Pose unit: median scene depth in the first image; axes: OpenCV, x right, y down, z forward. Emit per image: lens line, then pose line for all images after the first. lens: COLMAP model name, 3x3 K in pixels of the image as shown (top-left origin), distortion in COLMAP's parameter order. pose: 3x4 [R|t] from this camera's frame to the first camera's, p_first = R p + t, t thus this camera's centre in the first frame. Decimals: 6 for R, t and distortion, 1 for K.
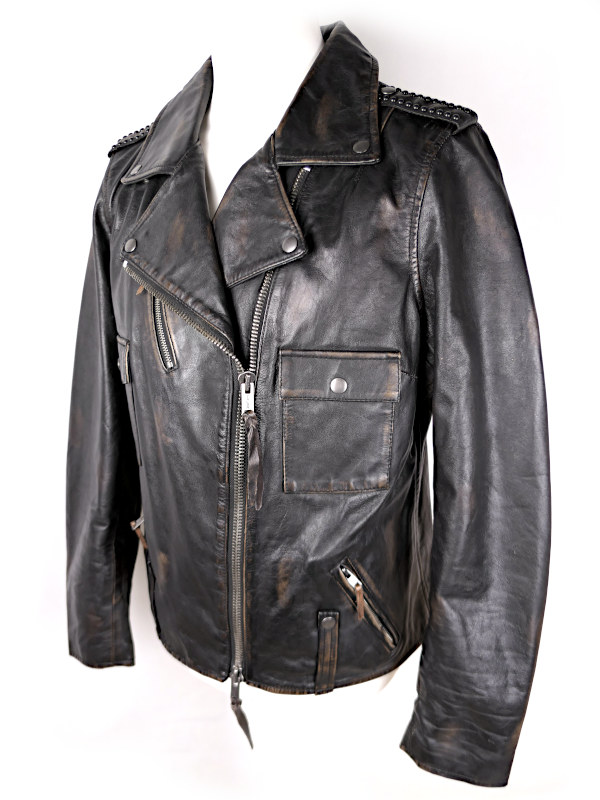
lens RADIAL K [[686.7, 0, 300.0], [0, 686.7, 400.0], [0, 0, 1]] dist [0.002242, 0.013232]
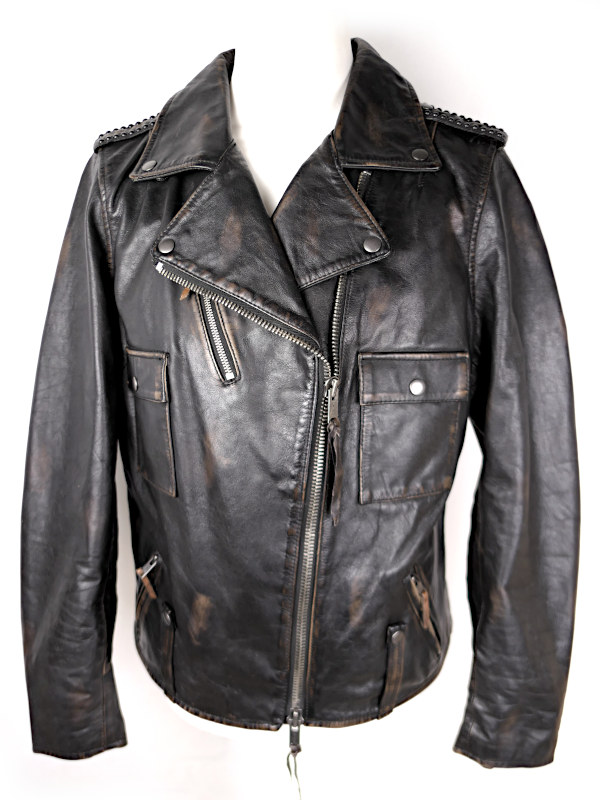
lens RADIAL K [[669.7, 0, 300.0], [0, 669.7, 400.0], [0, 0, 1]] dist [0.000207, -0.000757]
pose [[0.921683, -0.052197, 0.384417, -0.432835], [0.079802, 0.995225, -0.056200, 0.034590], [-0.379647, 0.082476, 0.921447, 0.158388]]
